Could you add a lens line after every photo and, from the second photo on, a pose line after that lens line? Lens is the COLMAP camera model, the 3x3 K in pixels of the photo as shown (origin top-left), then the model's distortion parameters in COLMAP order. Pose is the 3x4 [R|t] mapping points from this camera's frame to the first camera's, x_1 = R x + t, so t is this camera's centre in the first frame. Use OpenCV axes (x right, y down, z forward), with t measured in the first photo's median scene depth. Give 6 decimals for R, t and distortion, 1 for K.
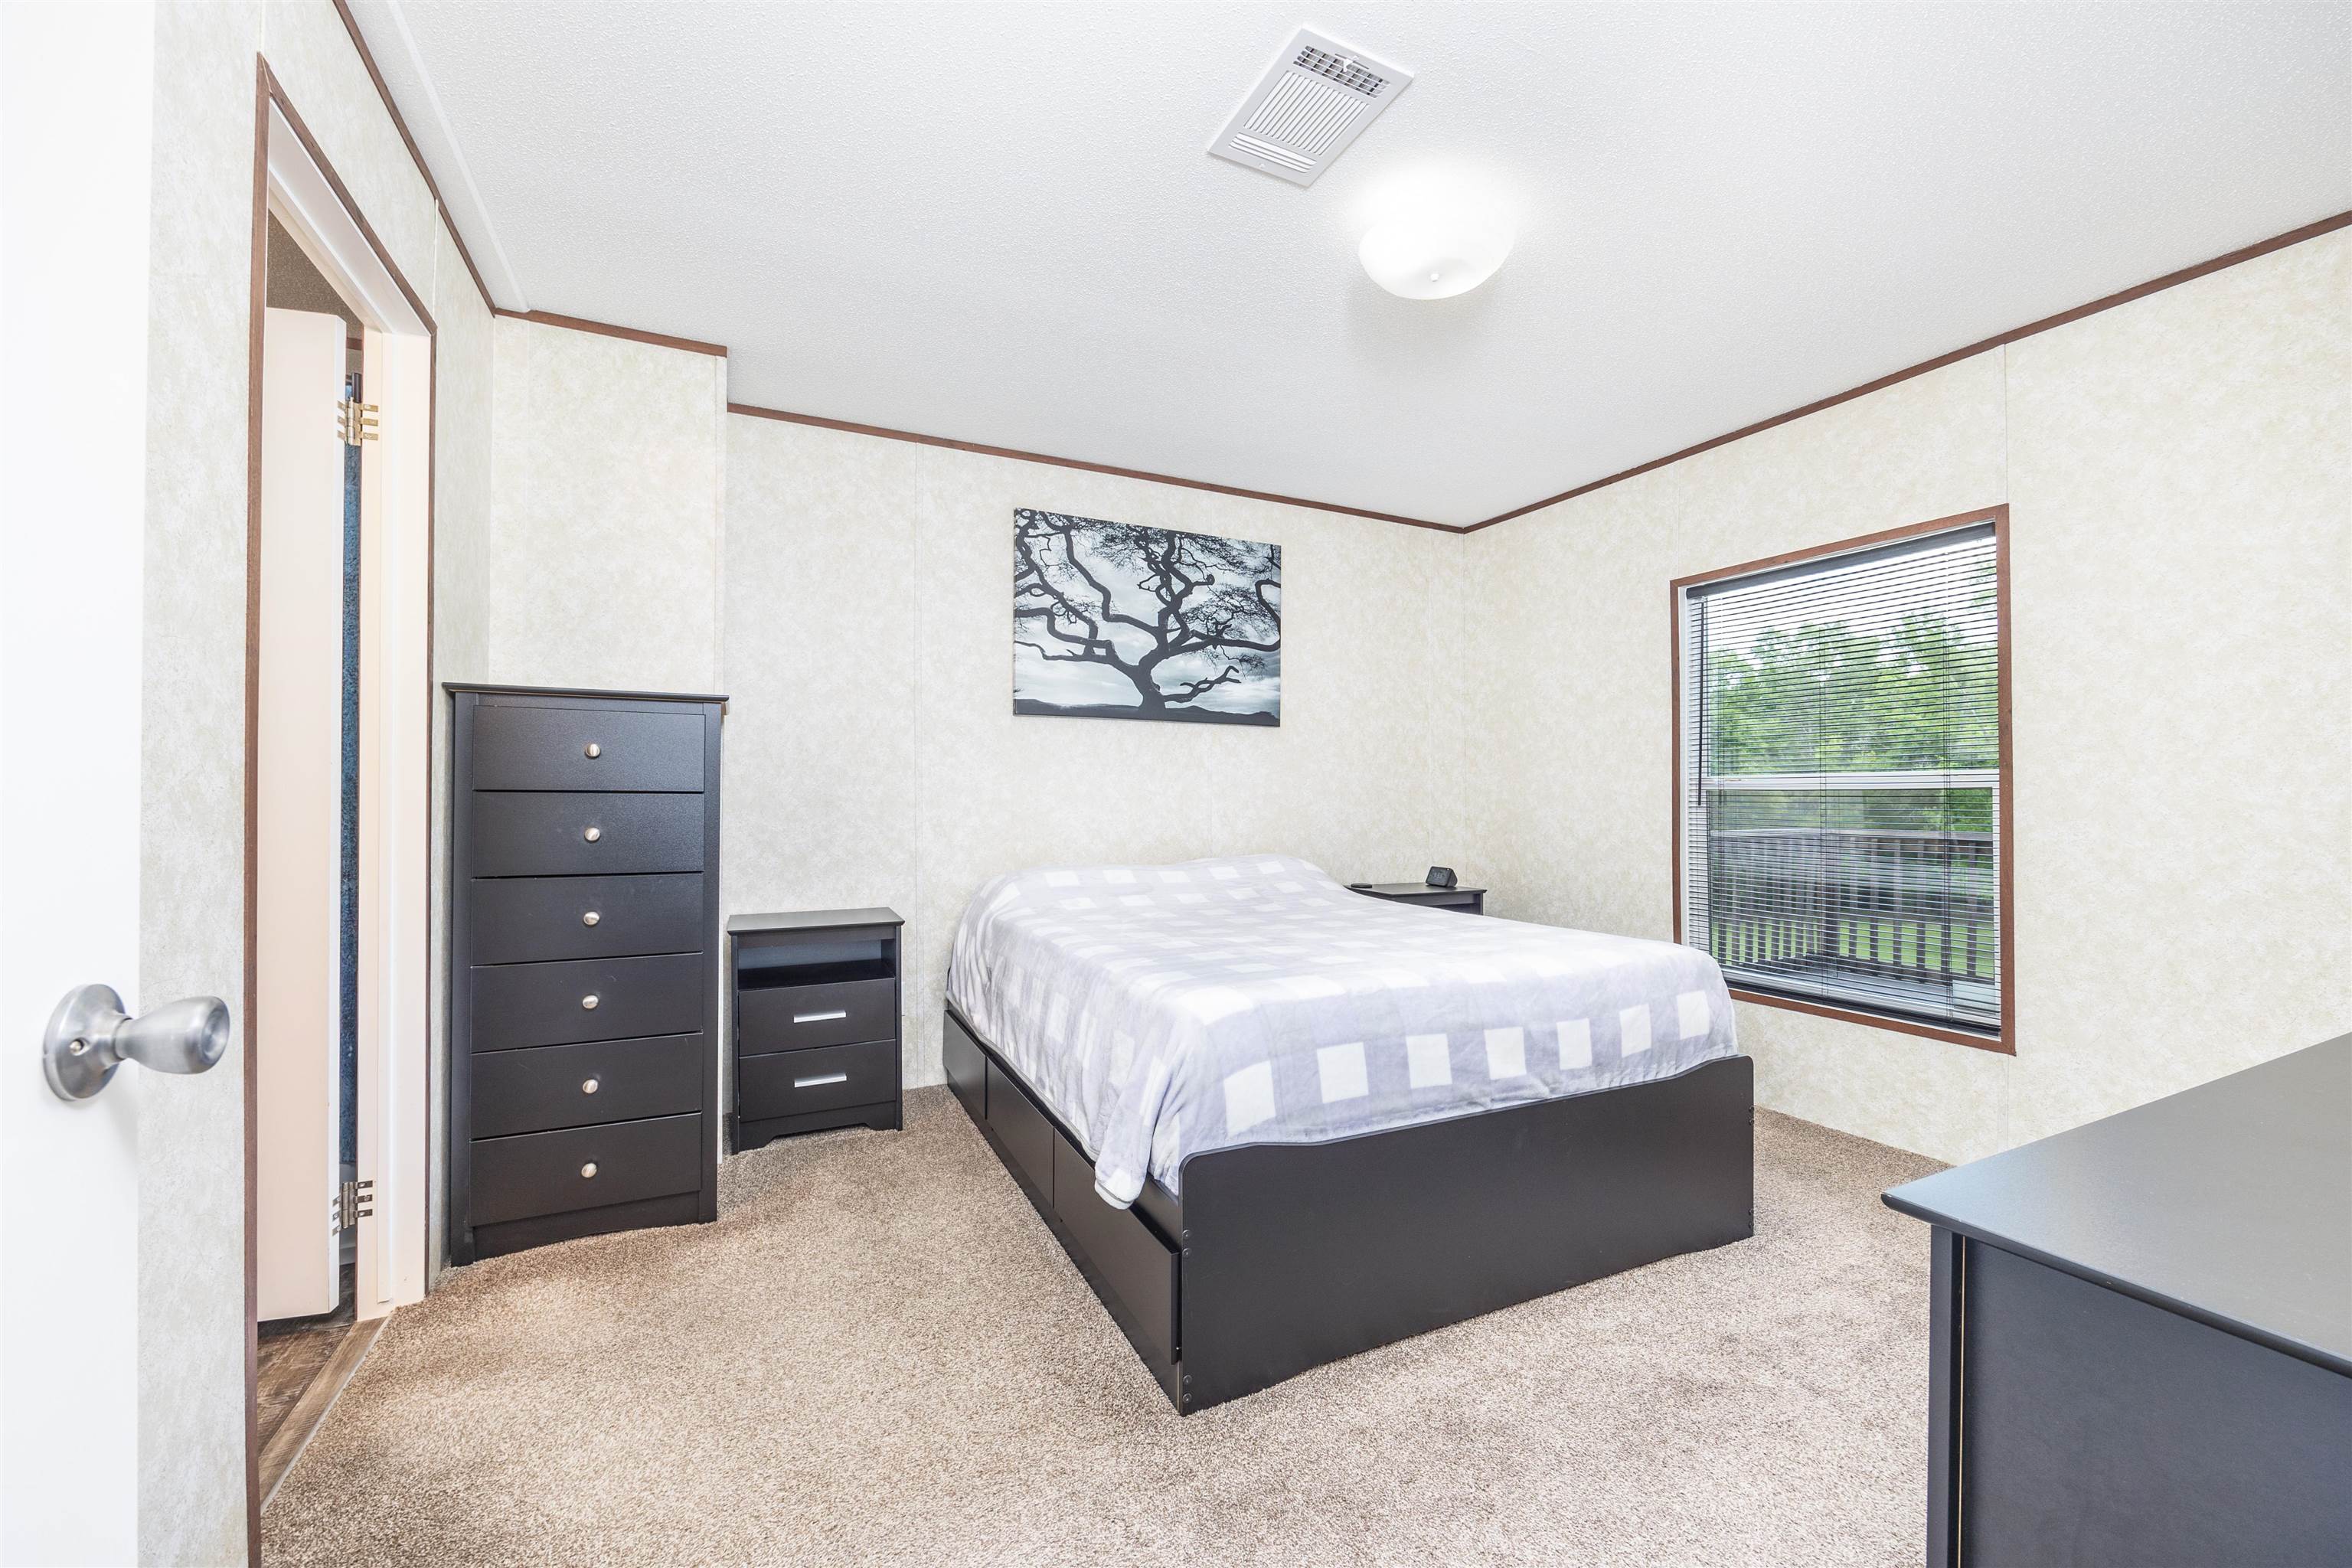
lens RADIAL K [[933.3, 0, 1174.6], [0, 933.3, 789.4], [0, 0, 1]] dist [-0.005686, 0.000904]
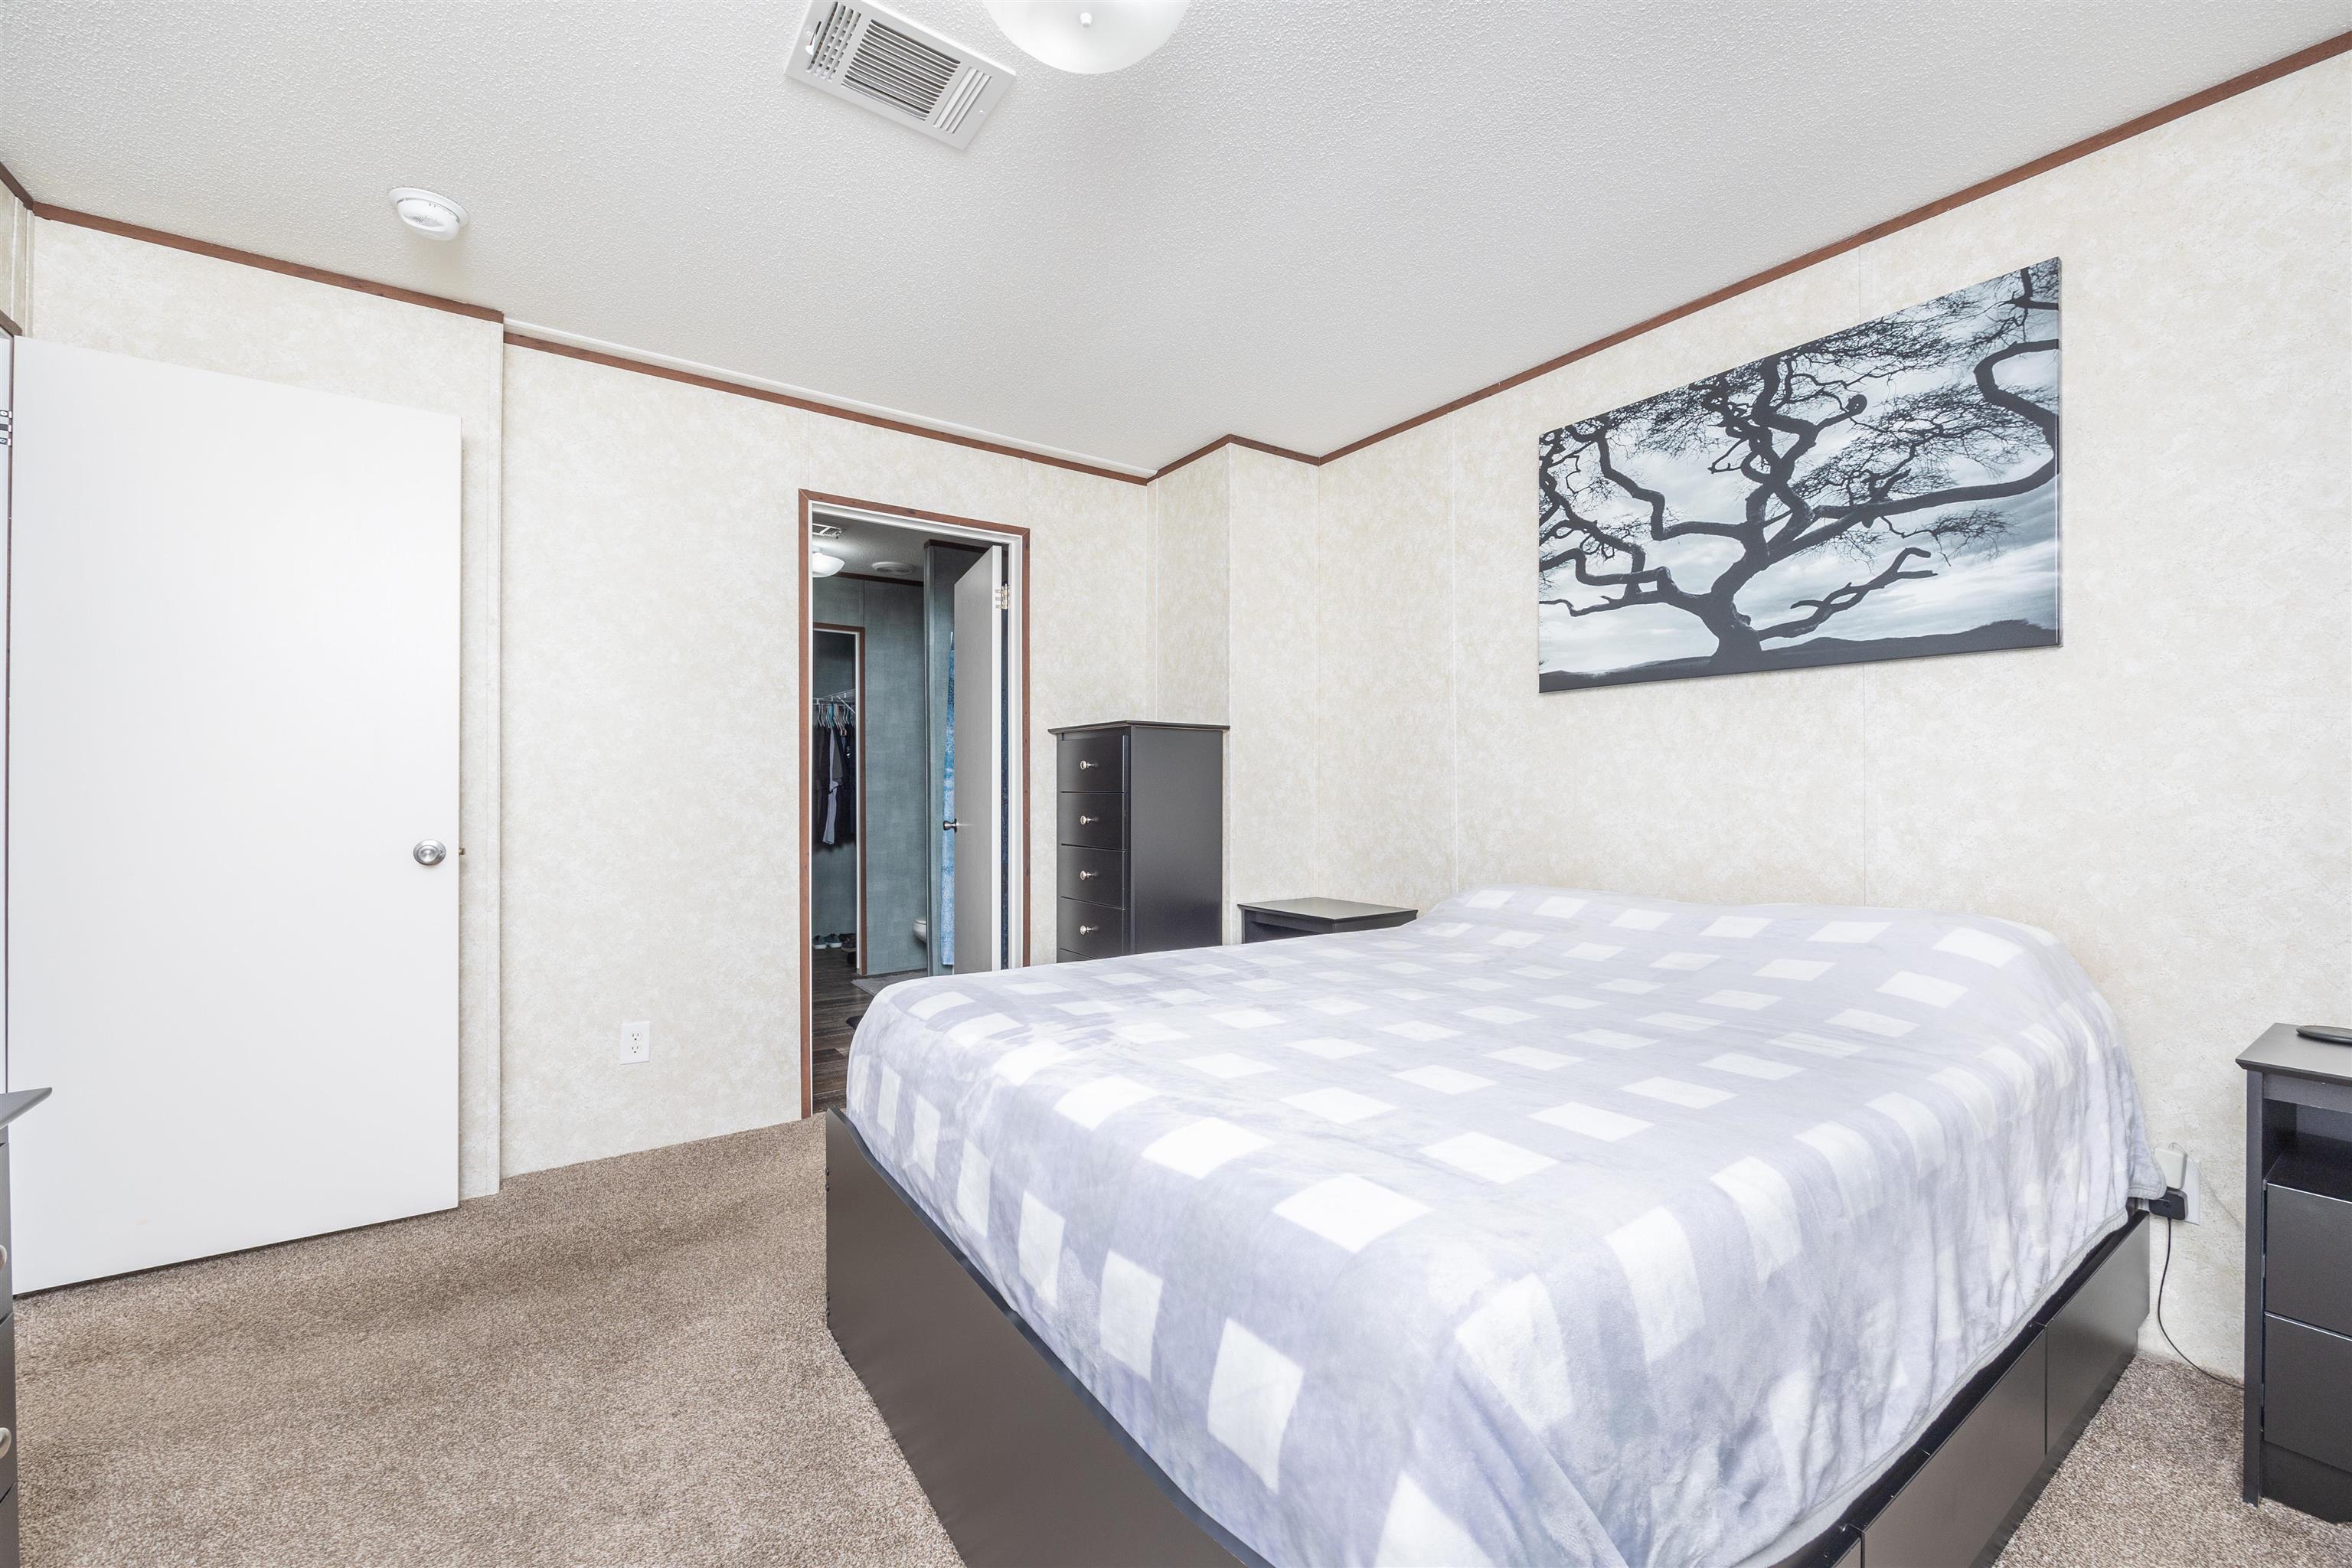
lens RADIAL K [[933.3, 0, 1182.0], [0, 933.3, 790.0], [0, 0, 1]] dist [-0.005686, 0.000904]
pose [[0.164581, -0.006590, -0.986342, 0.531118], [0.002994, 0.999976, -0.006181, 0.006660], [0.986359, -0.001936, 0.164596, 0.526802]]
